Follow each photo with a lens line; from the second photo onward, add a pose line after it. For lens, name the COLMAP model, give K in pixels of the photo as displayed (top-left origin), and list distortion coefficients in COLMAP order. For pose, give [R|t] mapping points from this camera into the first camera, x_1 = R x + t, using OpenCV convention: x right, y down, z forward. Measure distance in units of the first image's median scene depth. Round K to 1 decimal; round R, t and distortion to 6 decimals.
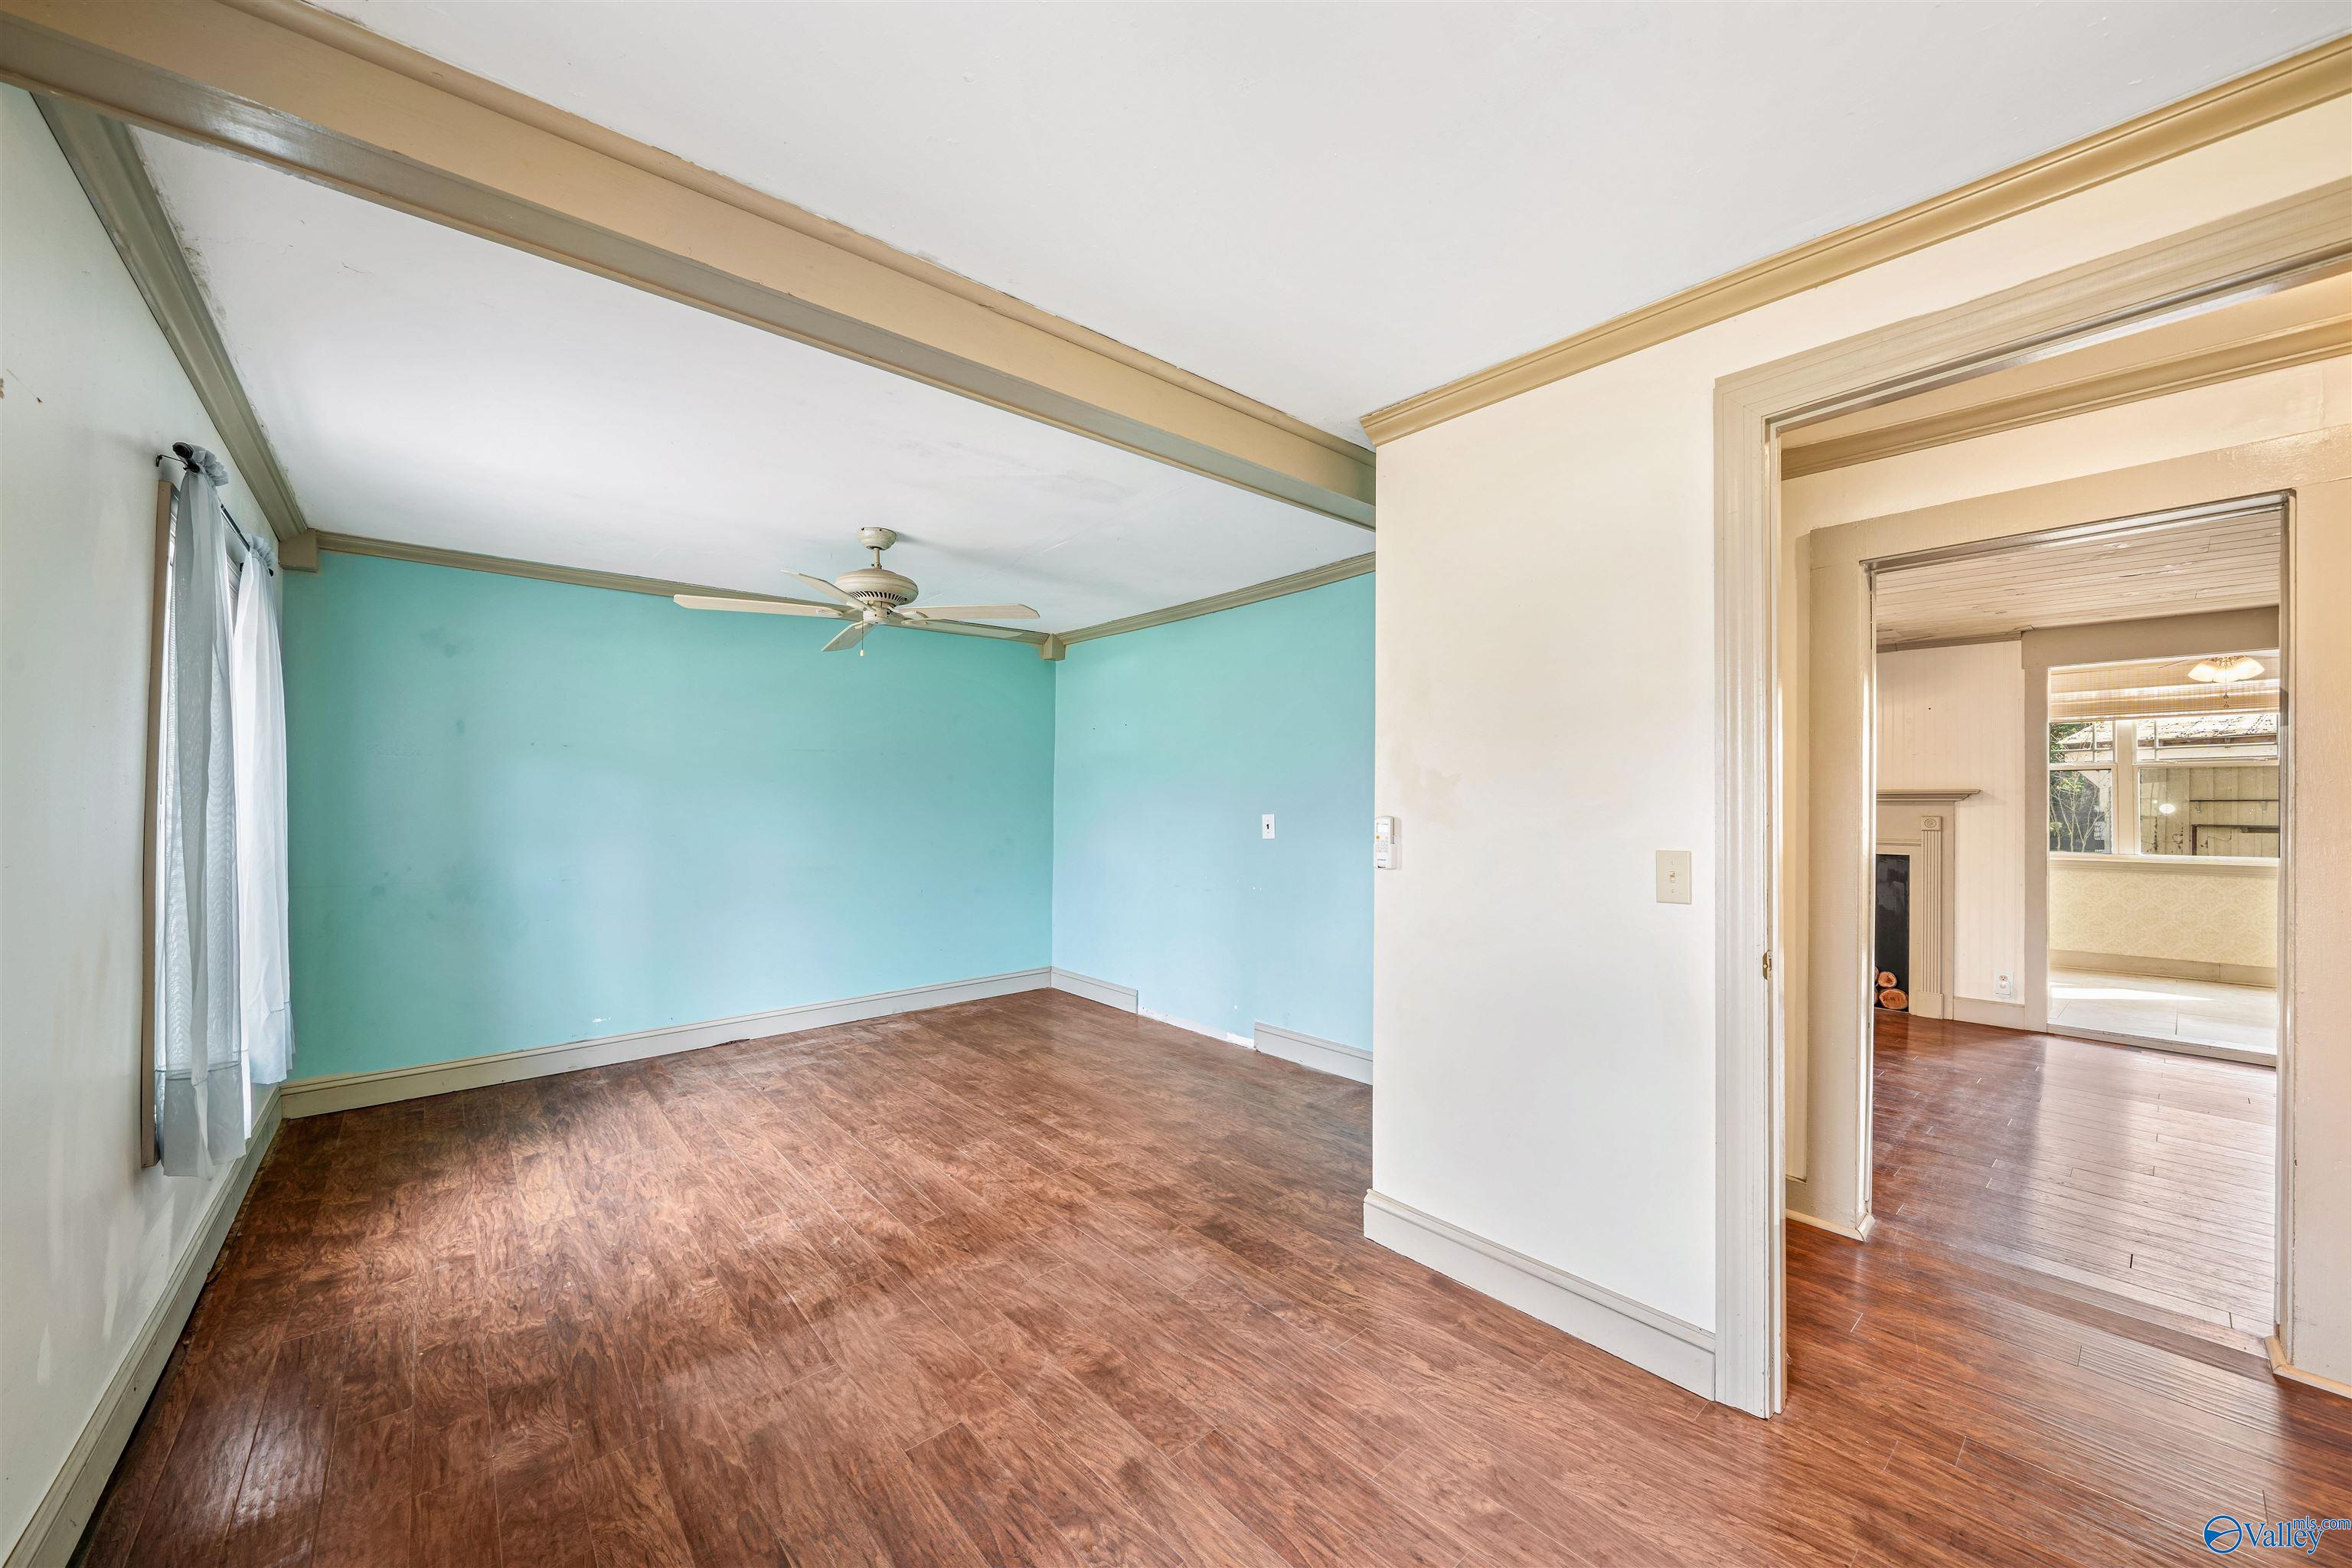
lens RADIAL K [[892.7, 0, 1168.6], [0, 892.7, 817.1], [0, 0, 1]] dist [-0.000493, -0.000007]
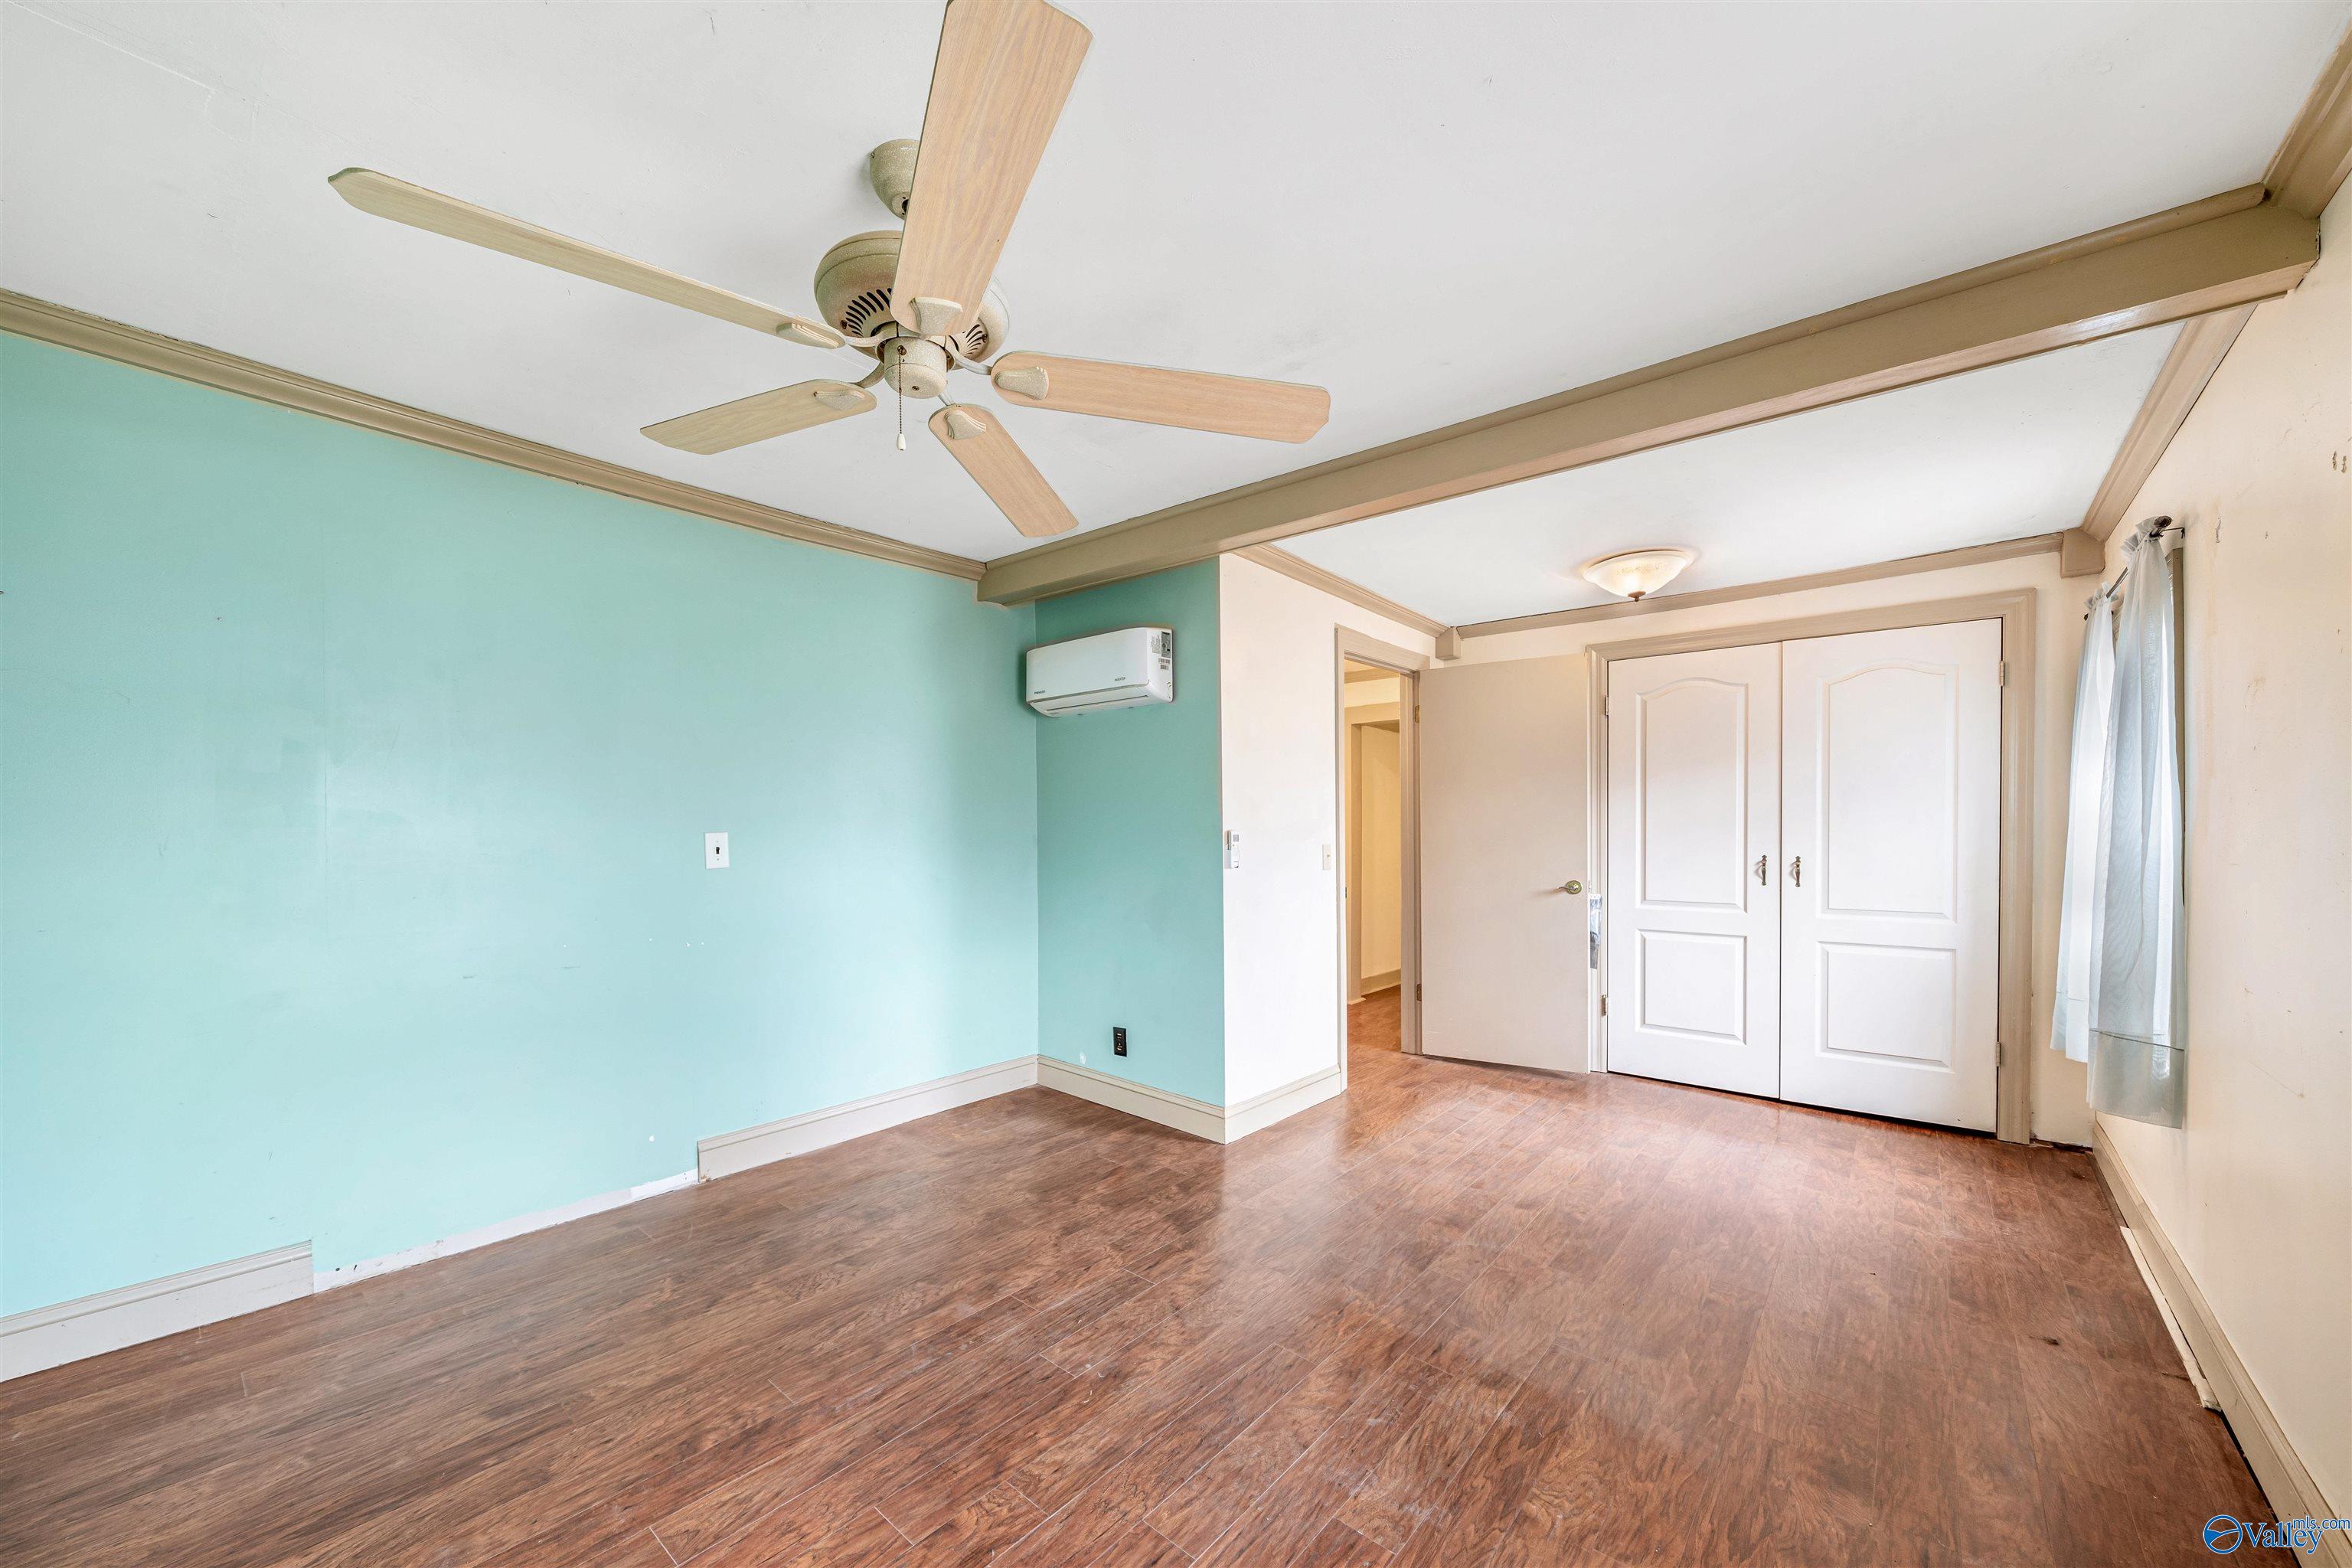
lens RADIAL K [[892.7, 0, 1168.6], [0, 892.7, 817.1], [0, 0, 1]] dist [-0.000493, -0.000007]
pose [[-0.182393, 0.006824, 0.983202, -0.933566], [0.007867, 0.999954, -0.005481, -0.013046], [-0.983194, 0.006735, -0.182438, 1.140214]]
